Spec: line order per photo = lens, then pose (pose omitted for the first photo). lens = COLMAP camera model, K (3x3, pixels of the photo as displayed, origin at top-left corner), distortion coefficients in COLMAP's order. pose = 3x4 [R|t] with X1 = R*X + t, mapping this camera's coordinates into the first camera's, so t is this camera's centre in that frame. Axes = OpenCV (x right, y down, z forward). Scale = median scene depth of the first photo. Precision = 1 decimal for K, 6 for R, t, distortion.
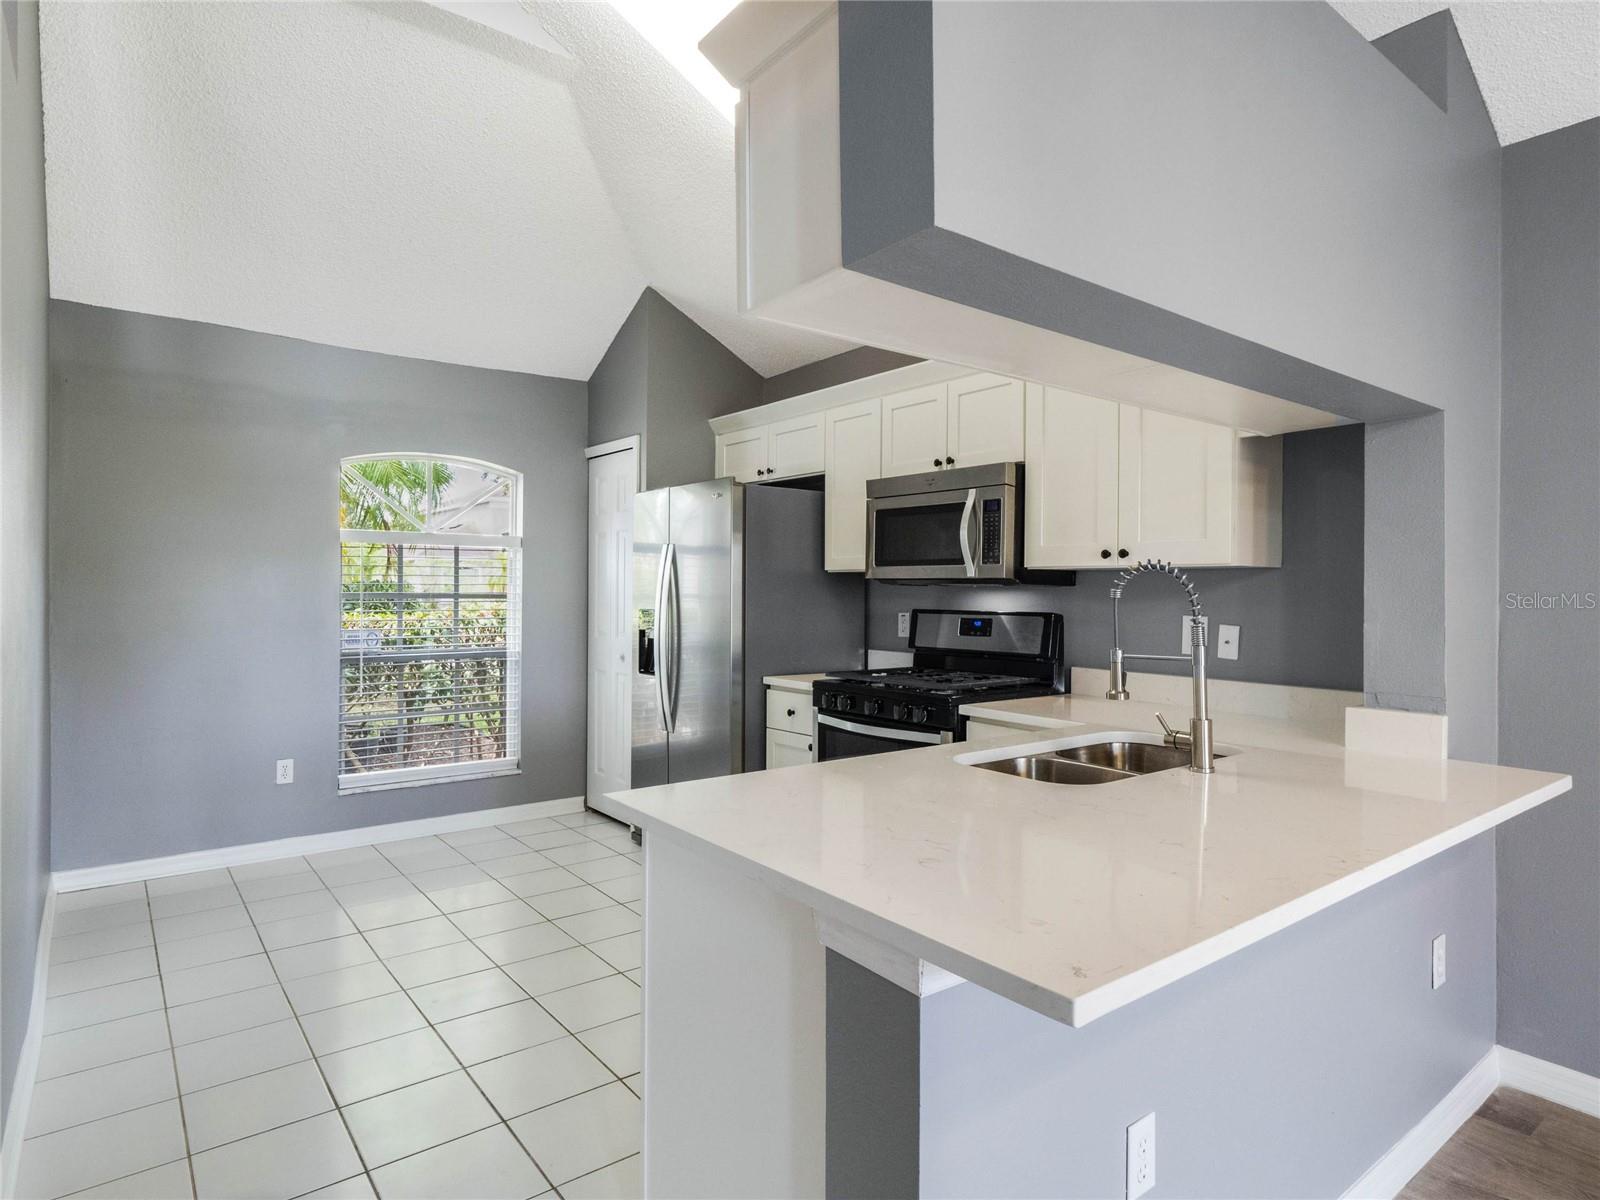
lens RADIAL K [[923.2, 0, 802.8], [0, 923.2, 595.6], [0, 0, 1]] dist [-0.000212, -0.000091]
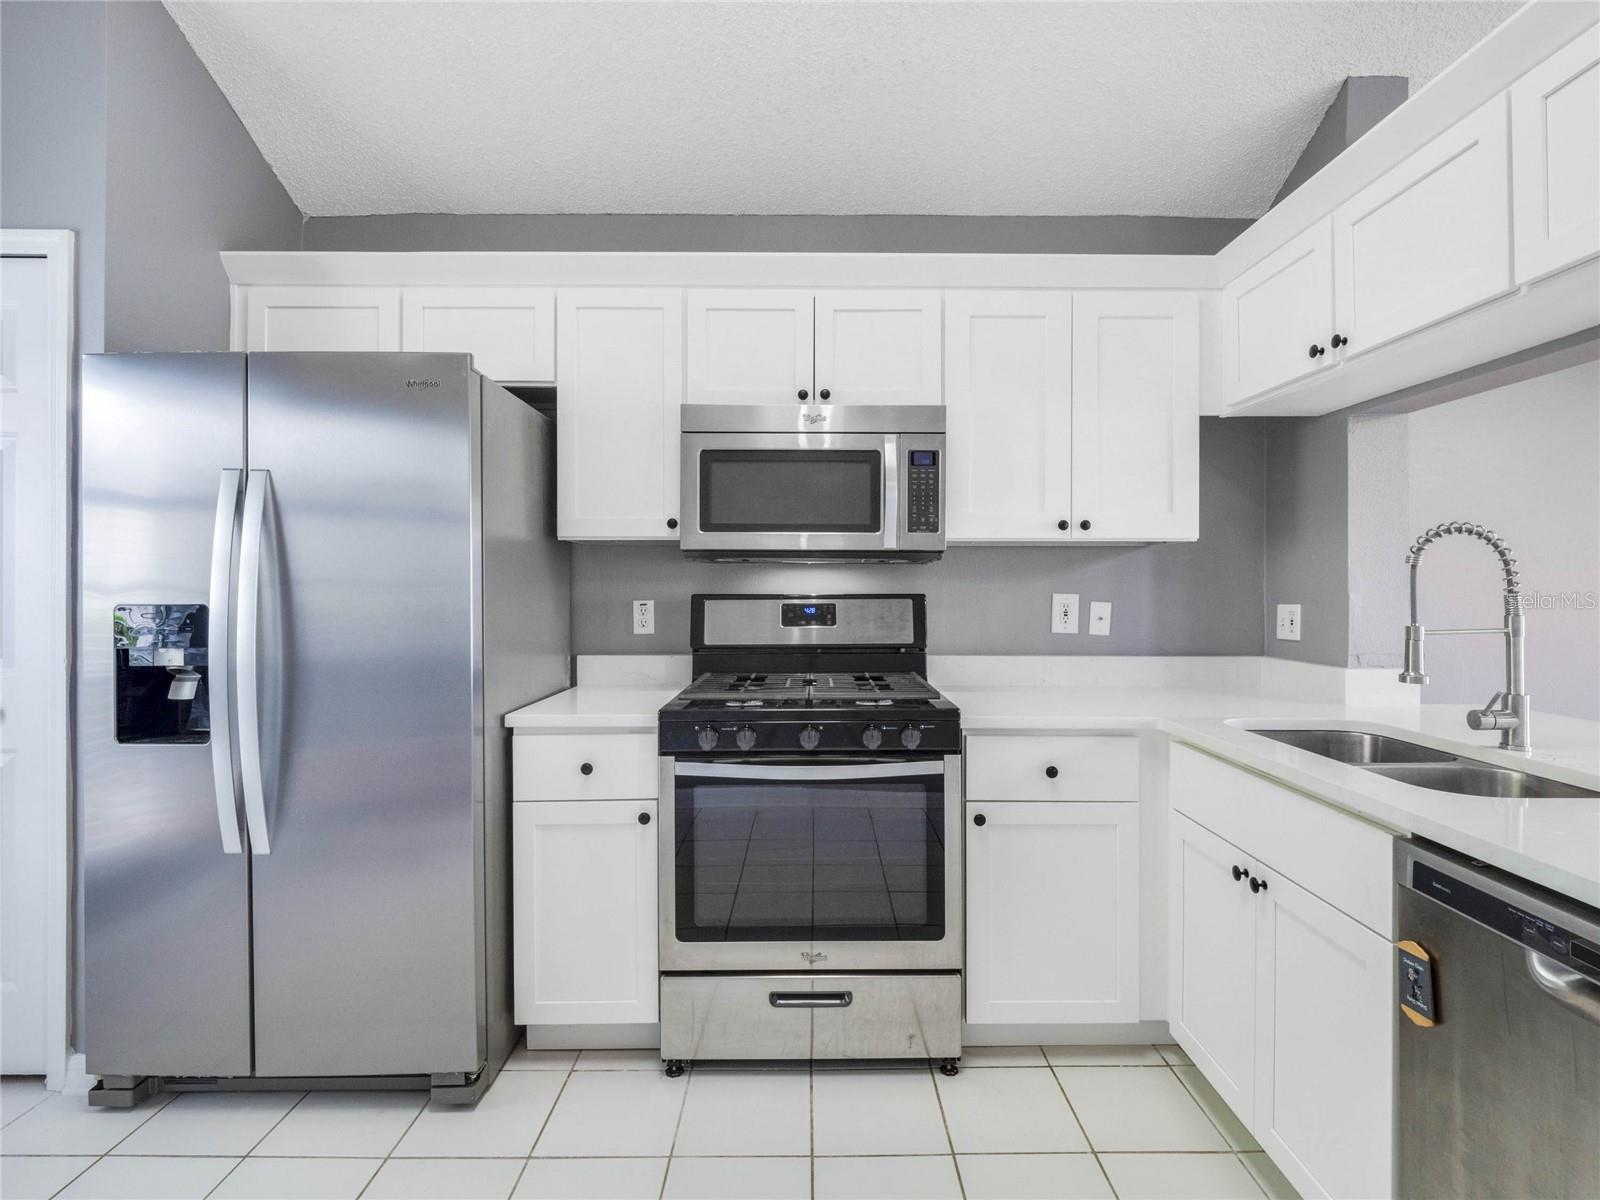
lens RADIAL K [[779.2, 0, 799.5], [0, 779.2, 587.2], [0, 0, 1]] dist [-0.010123, -0.000184]
pose [[0.598194, -0.004619, 0.801338, -0.349133], [0.007046, 0.999975, 0.000505, 0.010362], [-0.801320, 0.005344, 0.598212, 0.610291]]
